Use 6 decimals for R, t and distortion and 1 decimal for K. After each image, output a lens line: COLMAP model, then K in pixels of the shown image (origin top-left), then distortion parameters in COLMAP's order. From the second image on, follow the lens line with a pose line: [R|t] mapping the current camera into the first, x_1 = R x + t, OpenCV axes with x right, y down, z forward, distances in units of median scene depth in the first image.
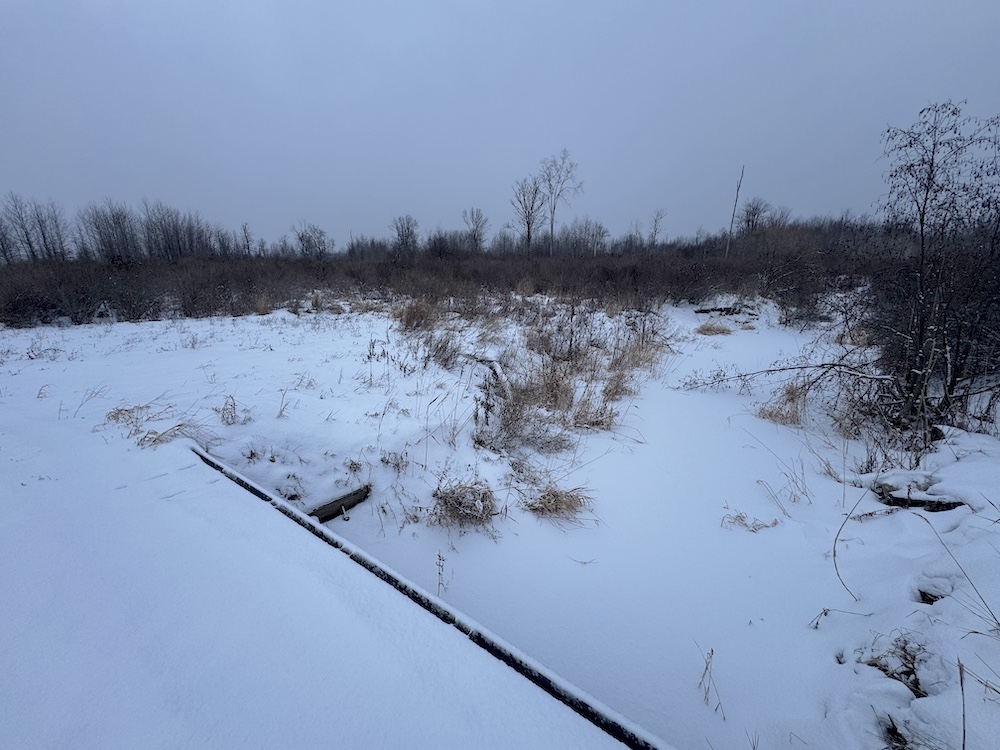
lens RADIAL K [[396.1, 0, 499.9], [0, 396.1, 375.9], [0, 0, 1]] dist [-0.003356, 0.000601]
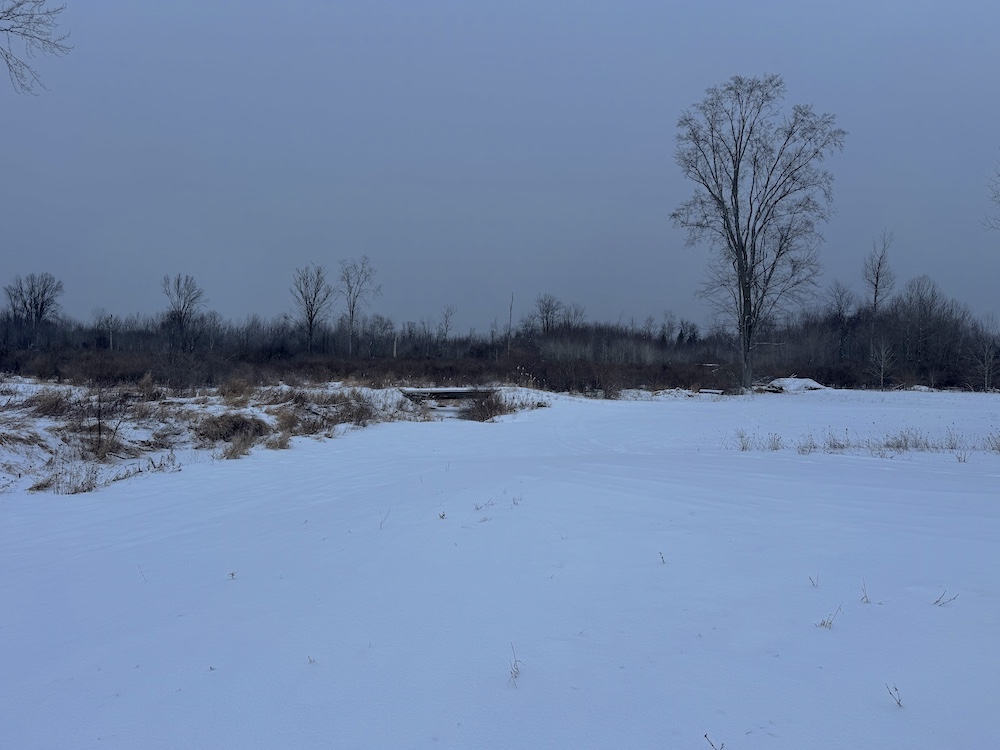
lens RADIAL K [[712.1, 0, 506.9], [0, 712.1, 378.0], [0, 0, 1]] dist [0.030728, -0.024444]
pose [[0.897994, 0.013712, 0.439794, -0.292940], [0.095179, 0.969797, -0.224578, 0.181135], [-0.429590, 0.243528, 0.869567, -0.657676]]
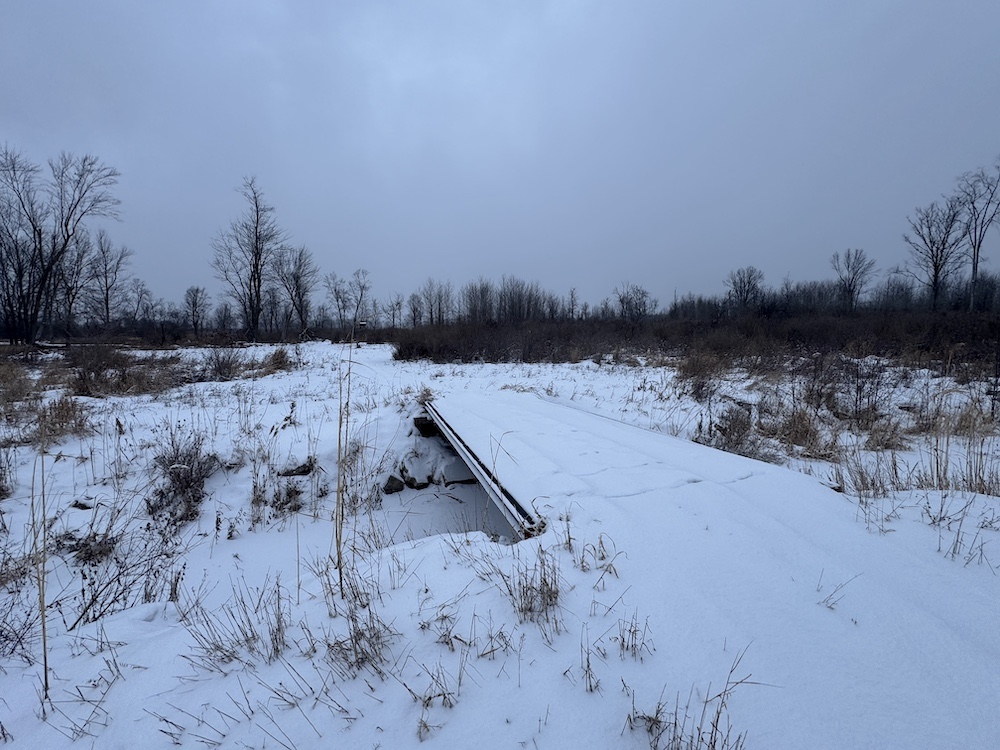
lens RADIAL K [[484.0, 0, 500.9], [0, 484.0, 375.7], [0, 0, 1]] dist [-0.001056, -0.000238]
pose [[0.770643, 0.054768, -0.634910, 0.043555], [-0.163943, 0.979805, -0.114473, 0.022236], [0.615819, 0.192307, 0.764059, -0.066780]]
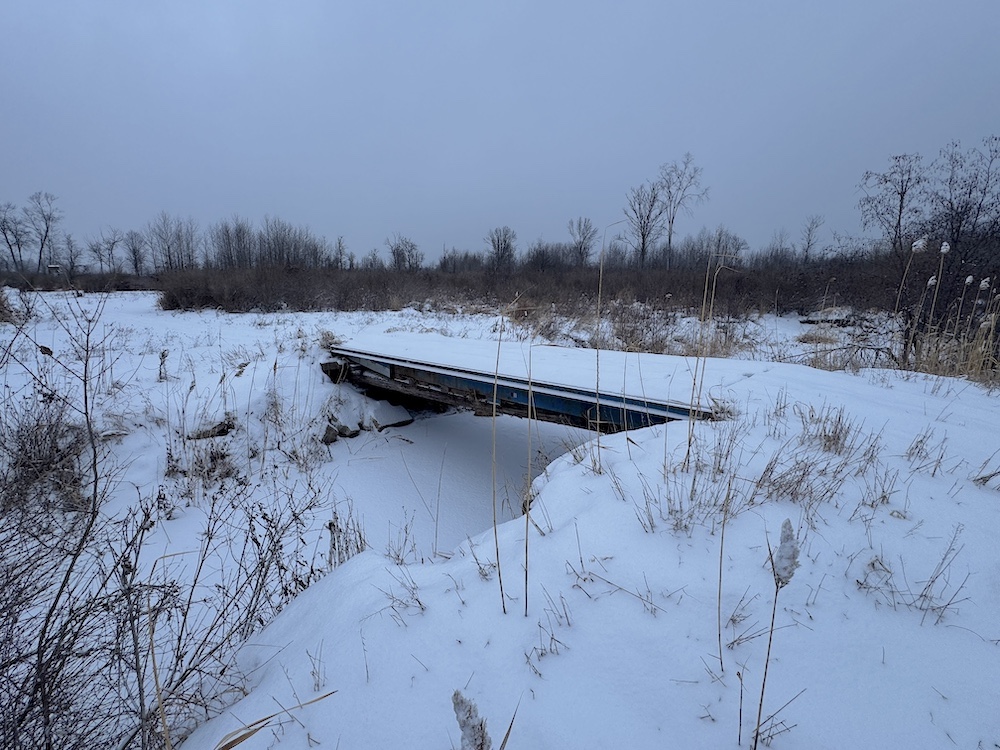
lens RADIAL K [[484.0, 0, 502.1], [0, 484.0, 371.8], [0, 0, 1]] dist [-0.001056, -0.000238]
pose [[0.976635, 0.051229, -0.208707, 0.008003], [-0.070162, 0.993964, -0.084340, 0.031686], [0.203127, 0.097013, 0.974335, -0.085316]]
